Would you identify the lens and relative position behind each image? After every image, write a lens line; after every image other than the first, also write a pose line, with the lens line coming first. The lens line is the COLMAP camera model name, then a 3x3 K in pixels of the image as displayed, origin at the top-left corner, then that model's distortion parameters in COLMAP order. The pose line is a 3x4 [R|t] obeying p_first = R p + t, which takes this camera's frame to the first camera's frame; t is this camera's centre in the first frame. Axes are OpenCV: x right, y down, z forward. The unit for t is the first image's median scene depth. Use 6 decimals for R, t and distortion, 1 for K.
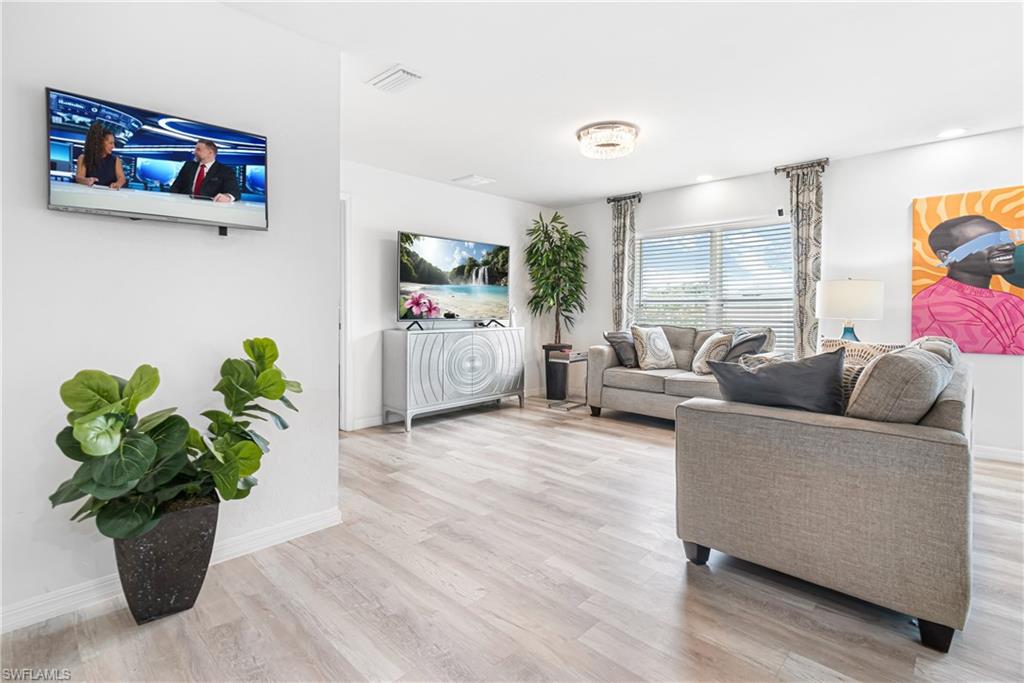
lens RADIAL K [[480.7, 0, 510.5], [0, 480.7, 313.1], [0, 0, 1]] dist [0.001497, -0.000364]
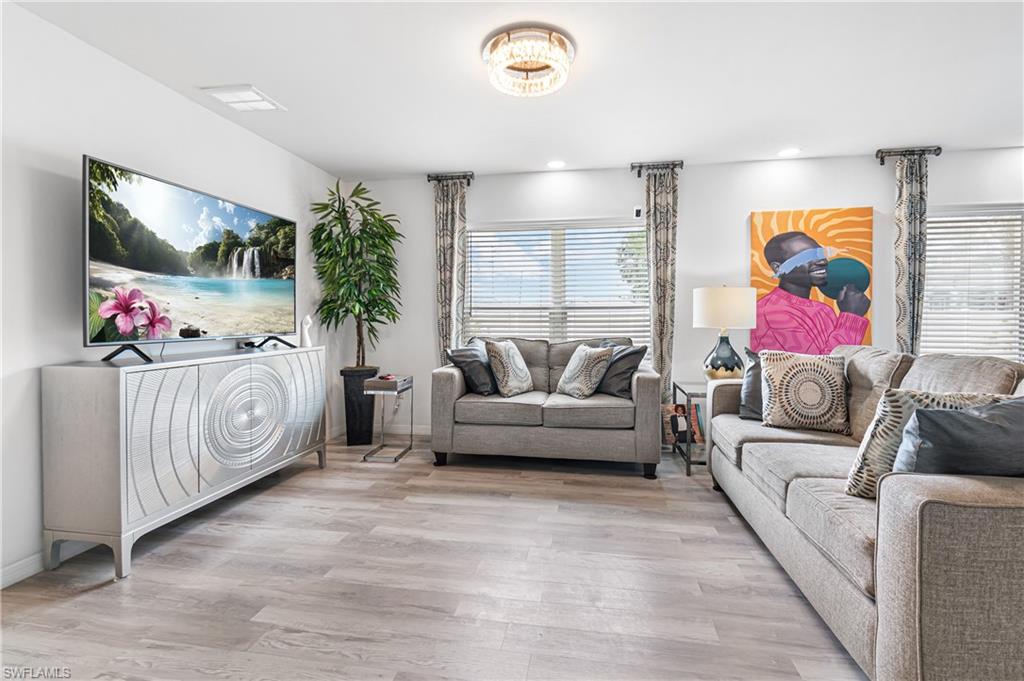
lens RADIAL K [[468.9, 0, 513.3], [0, 468.9, 328.9], [0, 0, 1]] dist [-0.002411, -0.001252]
pose [[0.825835, -0.016171, 0.563679, -0.129284], [0.008198, 0.999827, 0.016672, -0.003444], [-0.563852, -0.009147, 0.825825, 0.346712]]
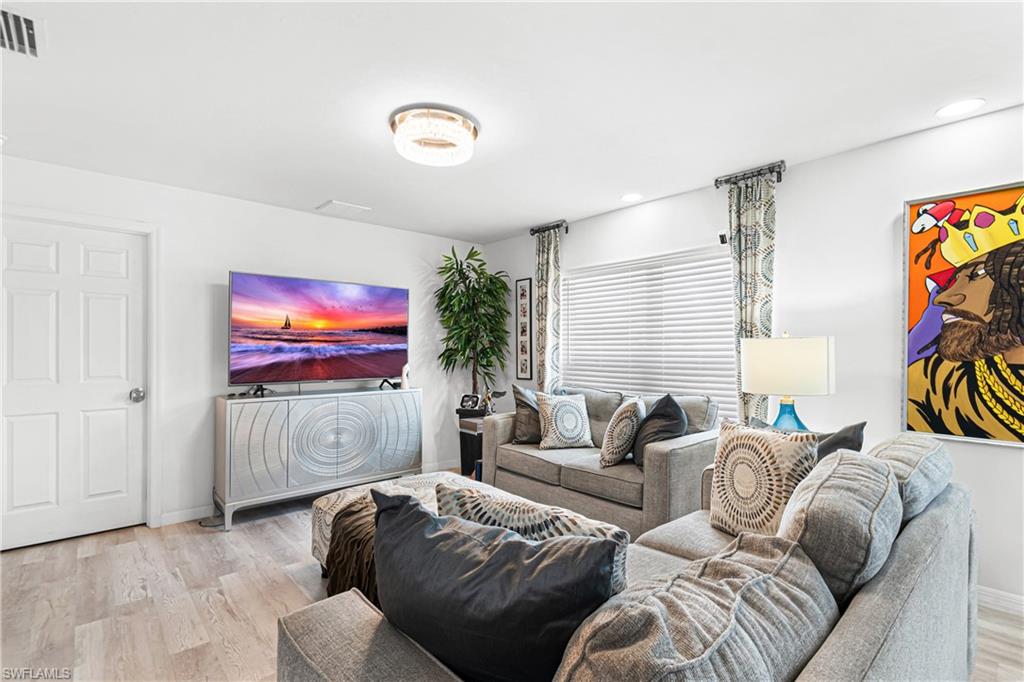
lens RADIAL K [[473.6, 0, 512.0], [0, 473.6, 341.0], [0, 0, 1]] dist [0.004189, 0.000295]
pose [[0.997967, -0.000665, -0.063728, 0.254159], [-0.001104, 0.999615, -0.027720, -0.030391], [0.063722, 0.027734, 0.997582, 0.231185]]
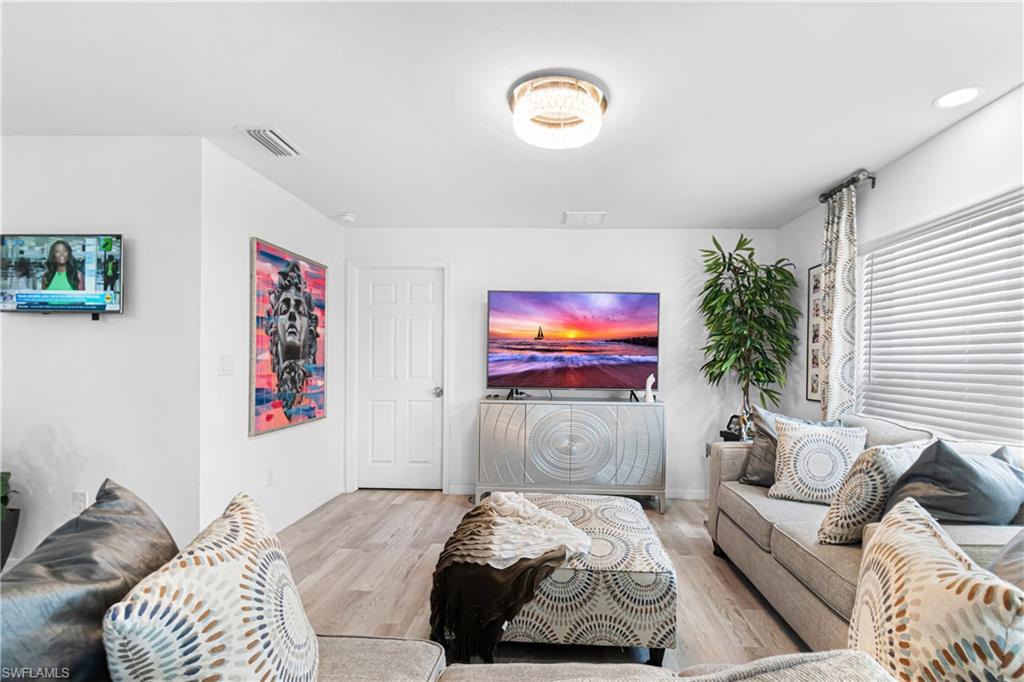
lens RADIAL K [[464.6, 0, 535.2], [0, 464.6, 364.1], [0, 0, 1]] dist [-0.000242, -0.000106]
pose [[0.683766, 0.013013, -0.729585, 0.440021], [-0.018790, 0.999823, 0.000223, -0.027360], [0.729460, 0.013556, 0.683890, 0.410238]]
